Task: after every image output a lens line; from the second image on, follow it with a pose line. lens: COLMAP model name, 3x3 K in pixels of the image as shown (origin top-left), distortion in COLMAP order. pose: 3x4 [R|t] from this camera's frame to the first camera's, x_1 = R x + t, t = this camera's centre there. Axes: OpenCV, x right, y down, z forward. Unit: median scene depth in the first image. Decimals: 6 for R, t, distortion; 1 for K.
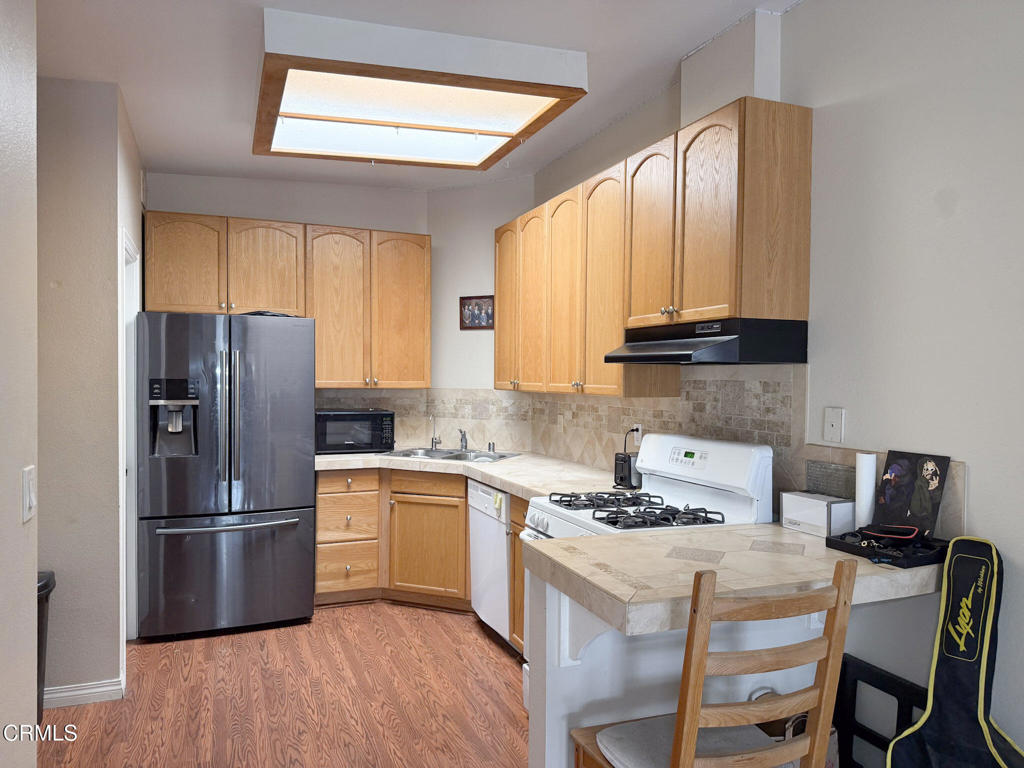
lens RADIAL K [[711.0, 0, 512.0], [0, 711.0, 384.0], [0, 0, 1]] dist [0.173667, -0.356347]
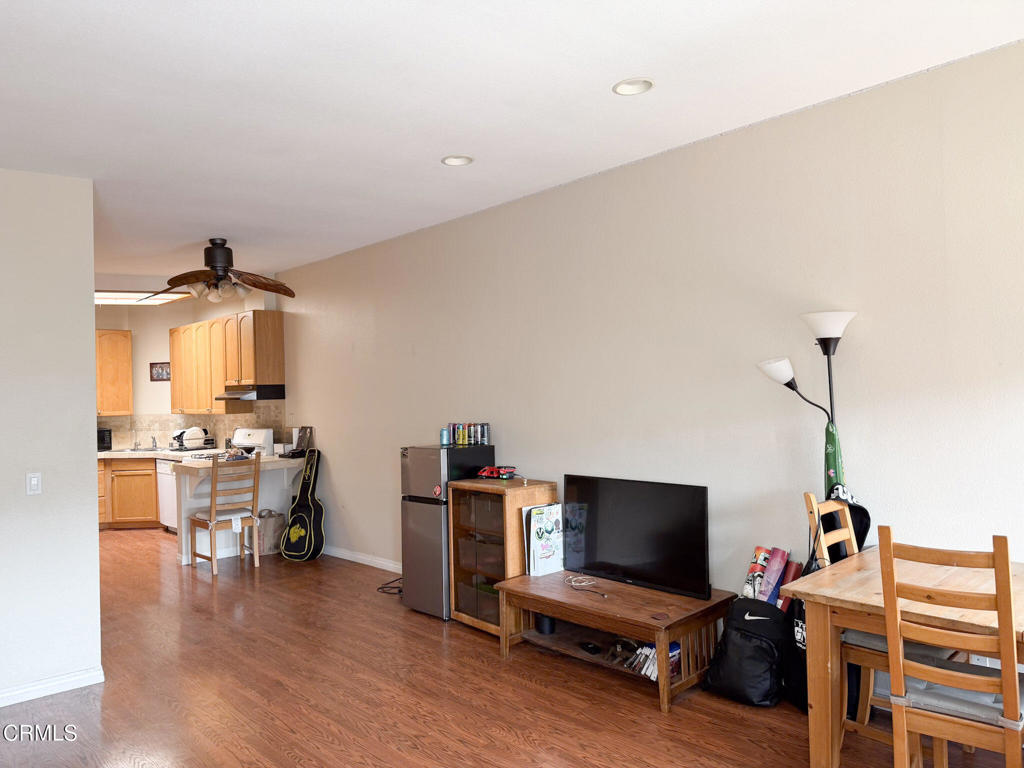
lens RADIAL K [[718.9, 0, 512.0], [0, 718.9, 384.0], [0, 0, 1]] dist [0.033524, -0.051817]
pose [[0.926547, -0.030561, 0.374936, 0.113747], [0.040355, 0.999018, -0.018296, 0.000239], [-0.374009, 0.032082, 0.926870, -1.320022]]
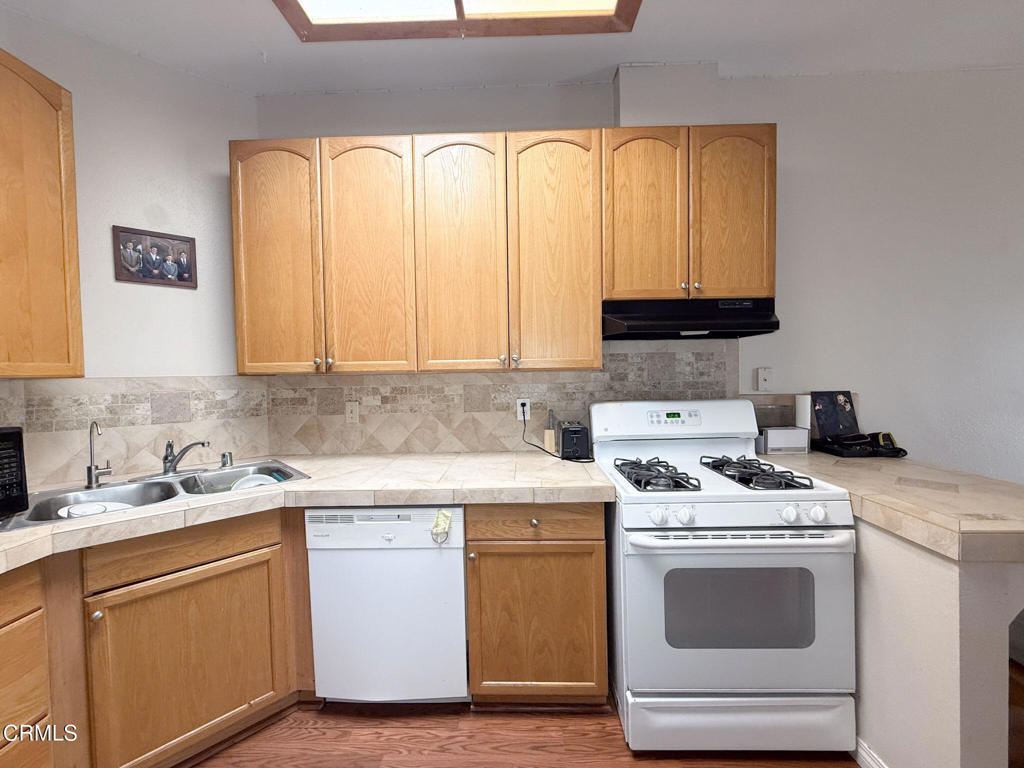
lens RADIAL K [[406.9, 0, 513.7], [0, 406.9, 383.1], [0, 0, 1]] dist [-0.000303, 0.000086]
pose [[0.395049, -0.037535, 0.917893, -0.337550], [0.030159, 0.999156, 0.027878, 0.015360], [-0.918165, 0.016670, 0.395847, 0.723718]]
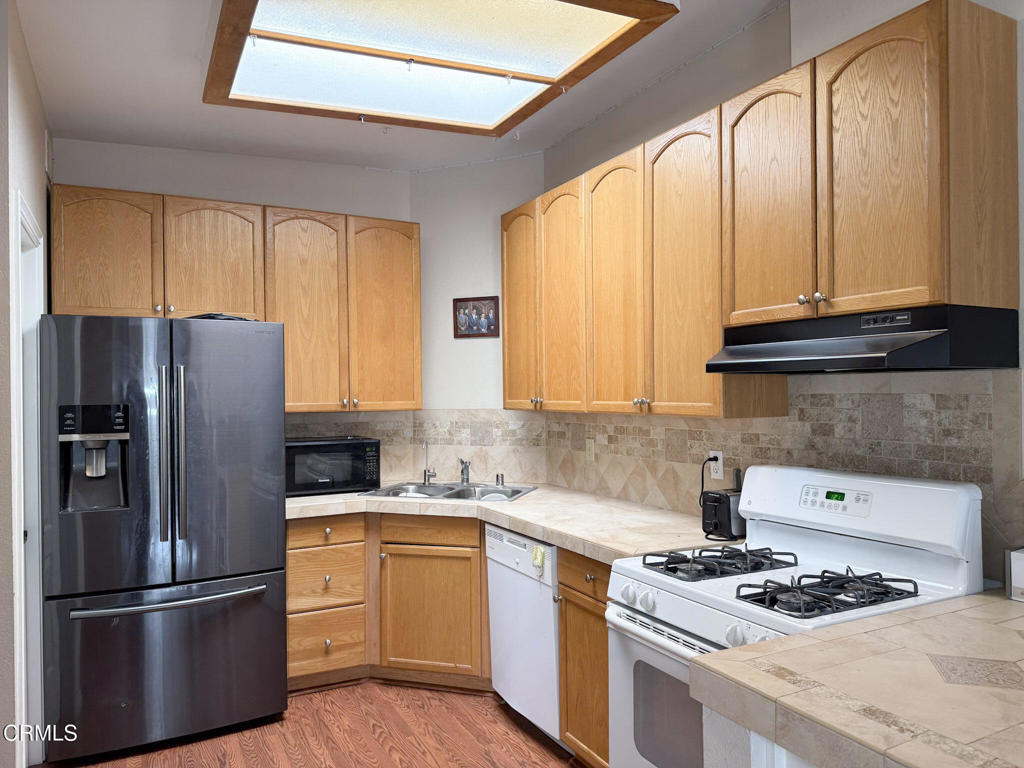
lens RADIAL K [[713.4, 0, 517.7], [0, 713.4, 384.9], [0, 0, 1]] dist [0.094402, -0.128707]
pose [[0.994568, -0.016698, 0.102739, -0.111140], [0.018869, 0.999618, -0.020192, -0.004469], [-0.102363, 0.022020, 0.994503, 0.219340]]
